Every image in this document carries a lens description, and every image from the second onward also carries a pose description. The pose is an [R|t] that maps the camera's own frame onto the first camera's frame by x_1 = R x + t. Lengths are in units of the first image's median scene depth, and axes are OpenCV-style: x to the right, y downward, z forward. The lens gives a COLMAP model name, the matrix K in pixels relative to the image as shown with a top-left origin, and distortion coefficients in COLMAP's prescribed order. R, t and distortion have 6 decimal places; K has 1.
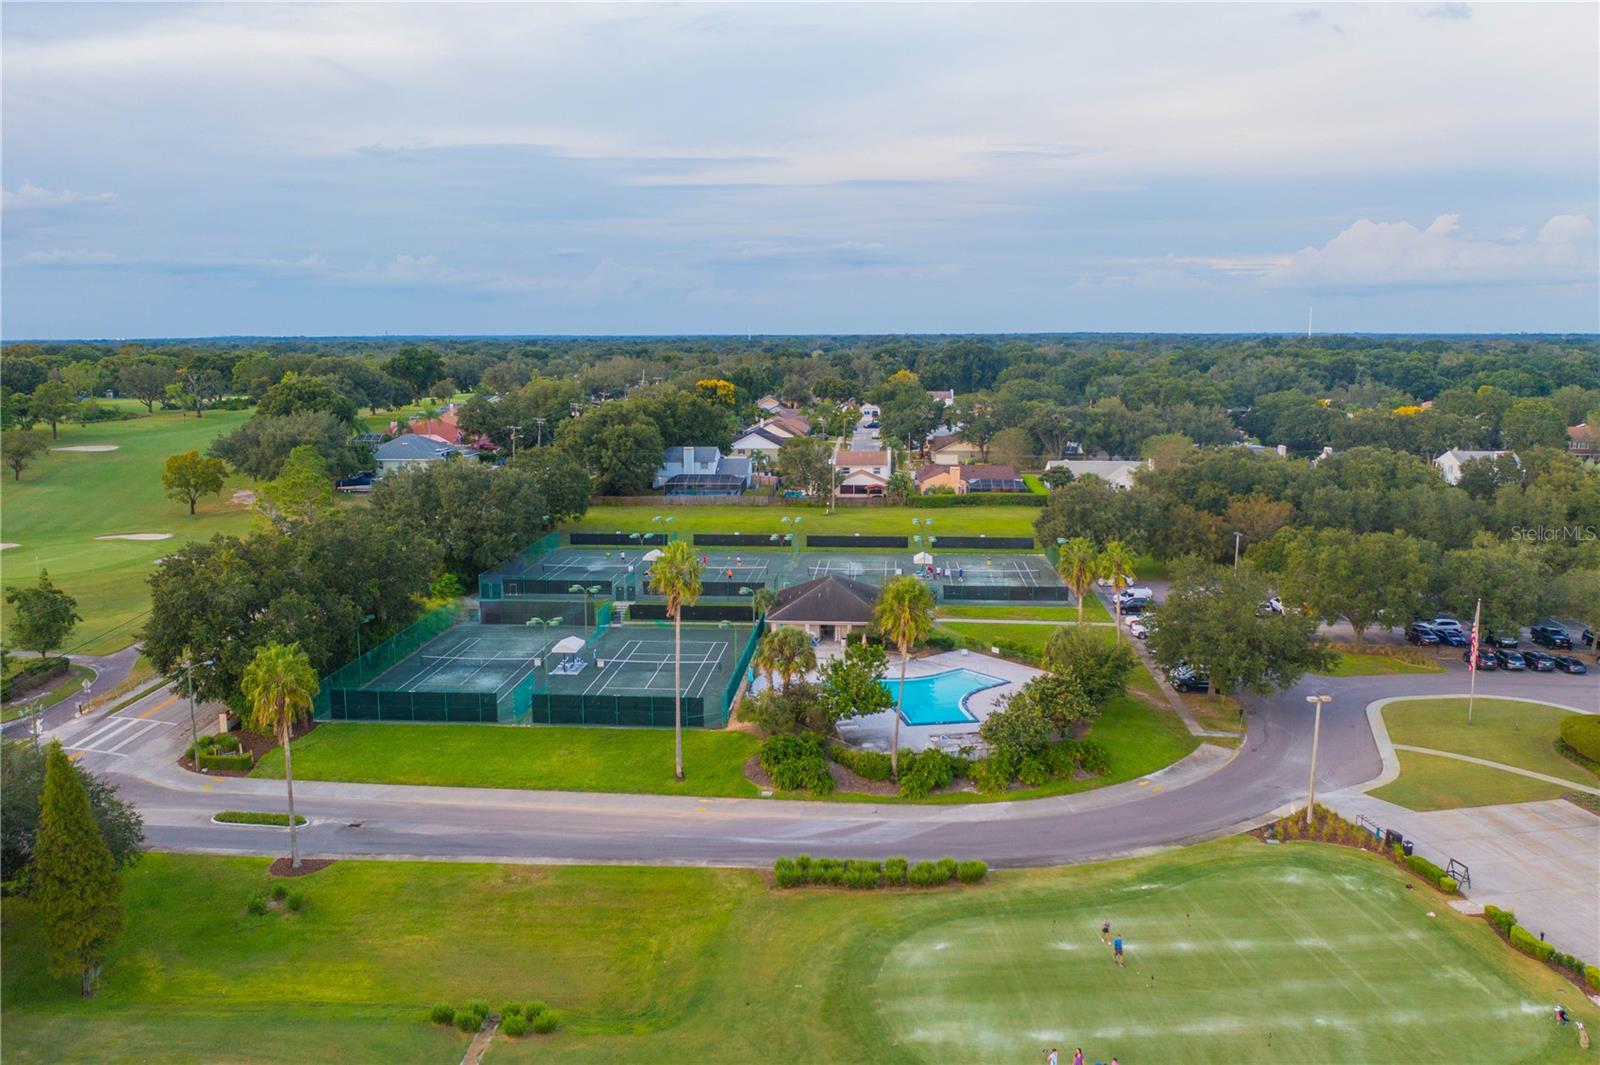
lens RADIAL K [[1250.7, 0, 797.0], [0, 1250.7, 534.1], [0, 0, 1]] dist [-0.030047, 0.003181]
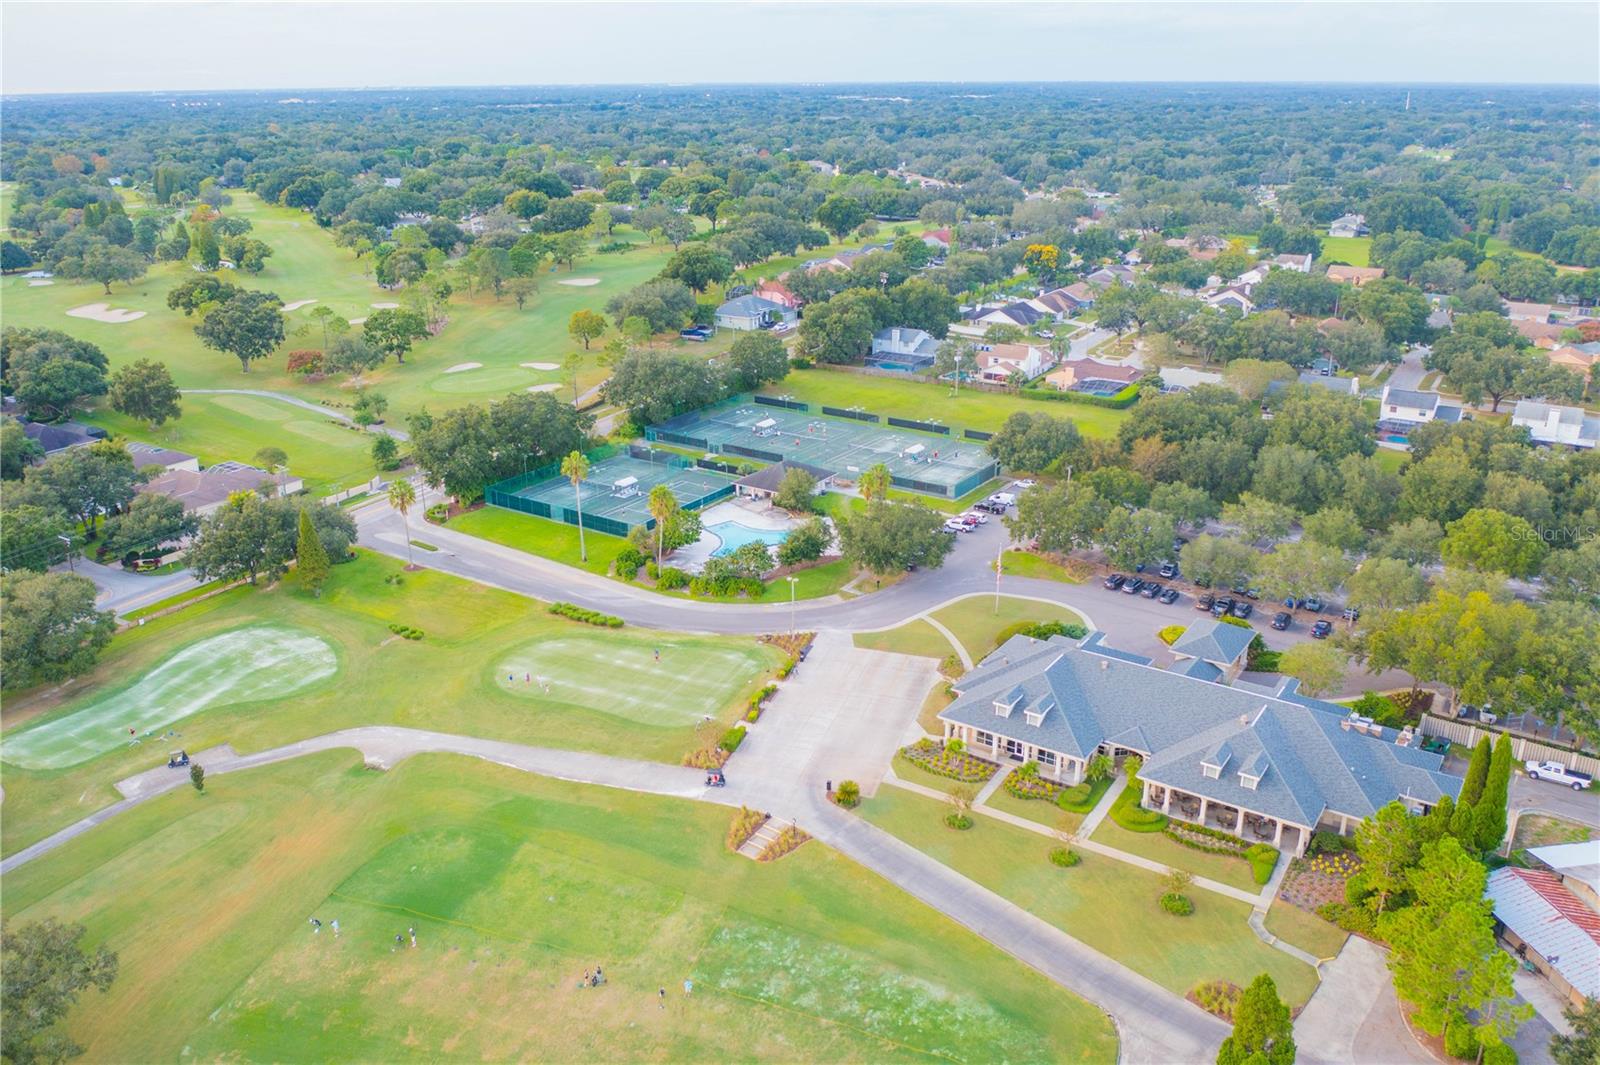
lens RADIAL K [[1250.7, 0, 797.0], [0, 1250.7, 534.1], [0, 0, 1]] dist [-0.030047, 0.003181]
pose [[0.868957, 0.168771, -0.465220, 0.705157], [-0.076899, 0.974682, 0.209957, -0.187823], [0.488876, -0.146668, 0.859935, -0.370159]]
